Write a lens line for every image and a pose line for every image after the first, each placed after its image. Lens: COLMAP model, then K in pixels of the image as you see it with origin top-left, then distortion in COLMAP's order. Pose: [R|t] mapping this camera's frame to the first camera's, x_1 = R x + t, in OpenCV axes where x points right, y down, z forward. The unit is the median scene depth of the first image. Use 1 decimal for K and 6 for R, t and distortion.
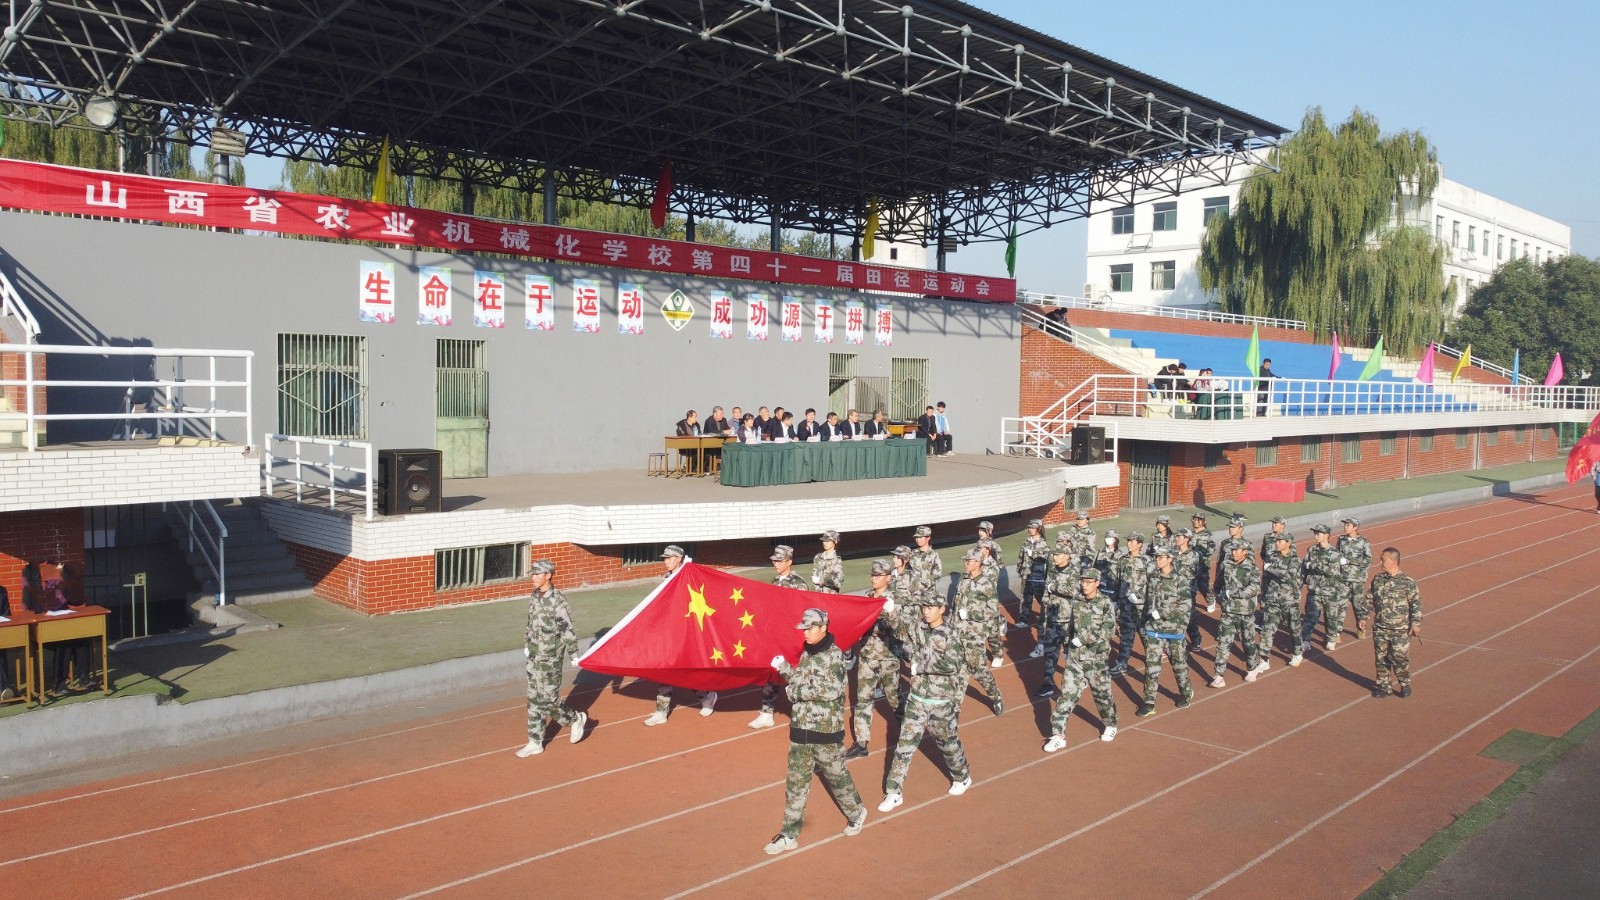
lens RADIAL K [[1200.6, 0, 800.0], [0, 1200.6, 450.0], [0, 0, 1]] dist [-0.003199, -0.001779]
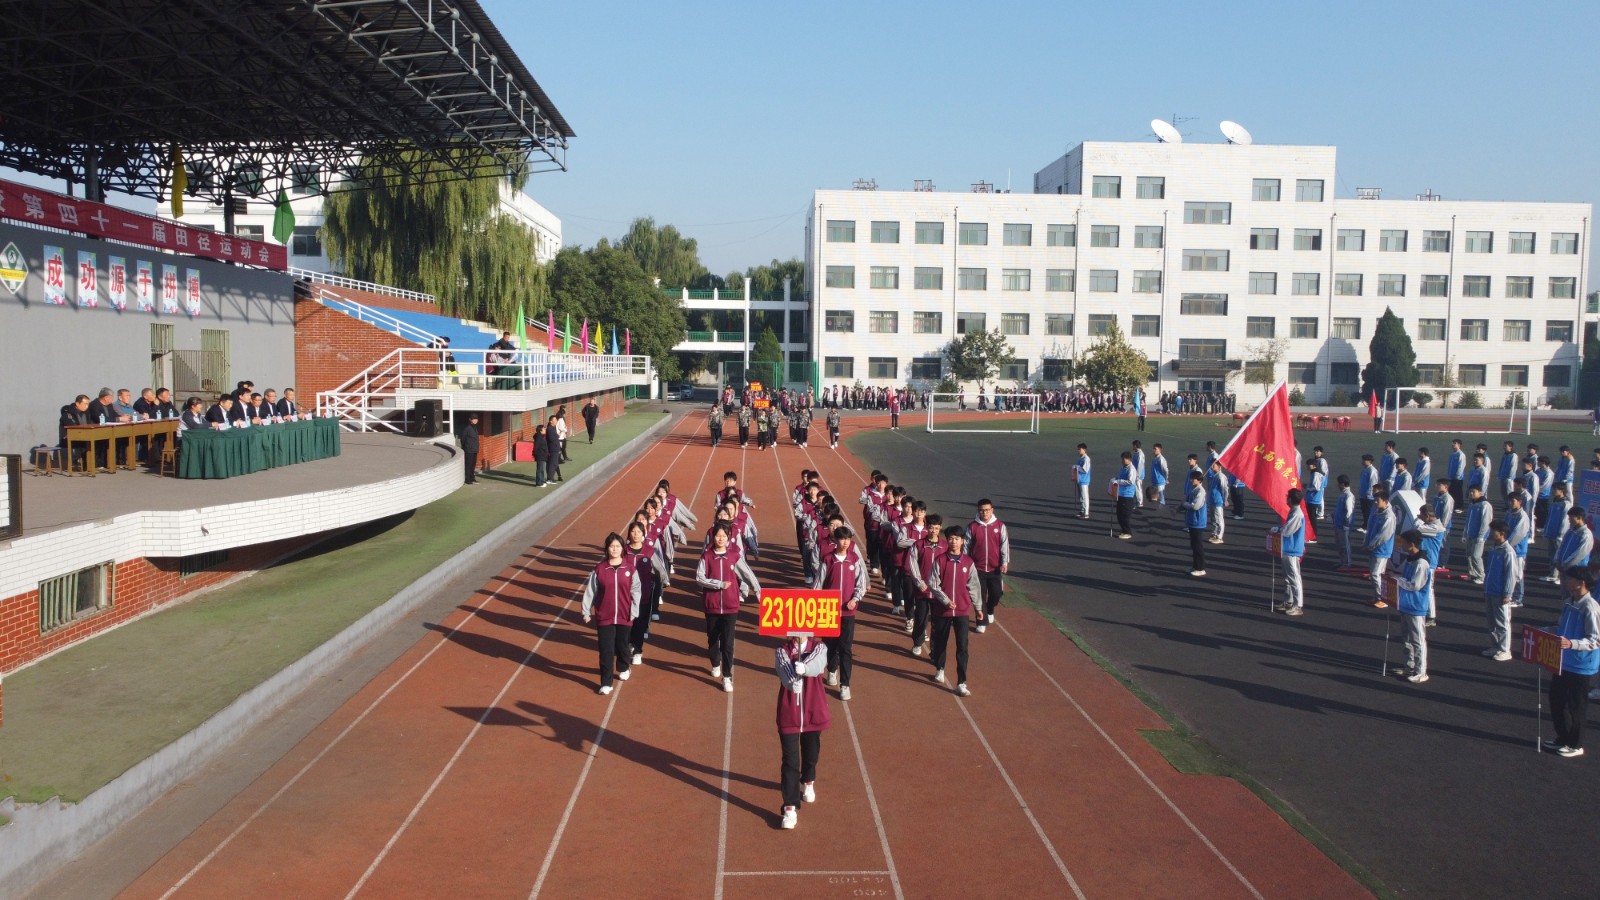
lens RADIAL K [[1200.6, 0, 800.0], [0, 1200.6, 450.0], [0, 0, 1]] dist [-0.003199, -0.001779]
pose [[0.677011, -0.057990, 0.733684, -0.308409], [0.036917, 0.998312, 0.044841, -0.010784], [-0.735046, -0.003273, 0.678009, 0.066284]]
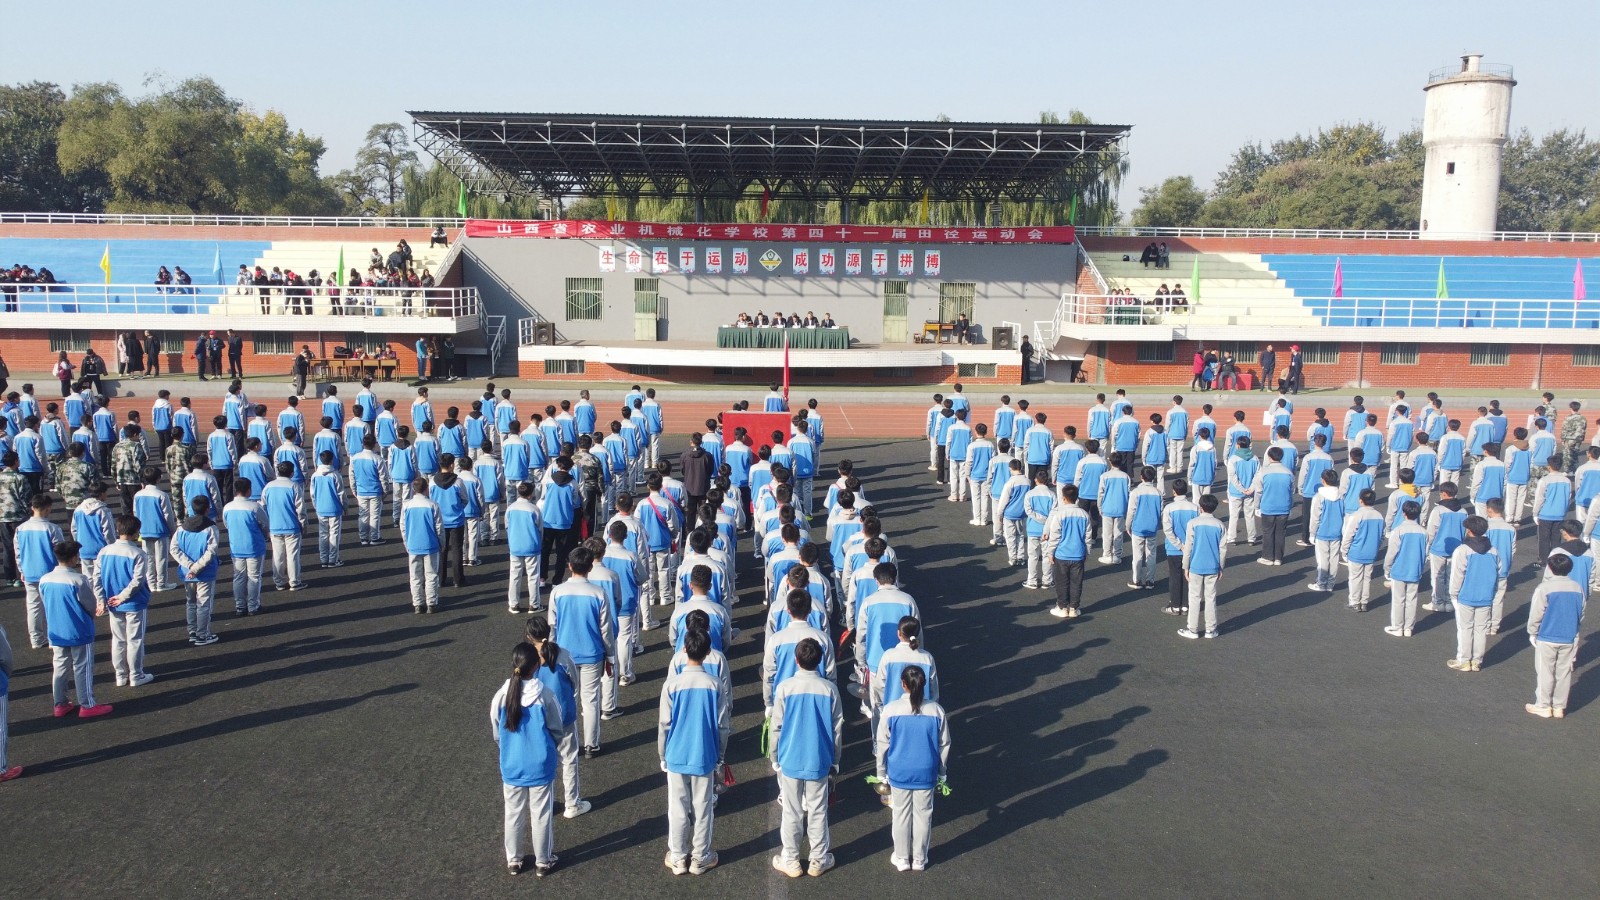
lens RADIAL K [[1200.6, 0, 800.0], [0, 1200.6, 450.0], [0, 0, 1]] dist [-0.003199, -0.001779]
pose [[0.728680, 0.090717, -0.678819, 1.156815], [-0.040166, 0.995143, 0.089873, 0.011121], [0.683675, -0.038223, 0.728785, -0.352763]]
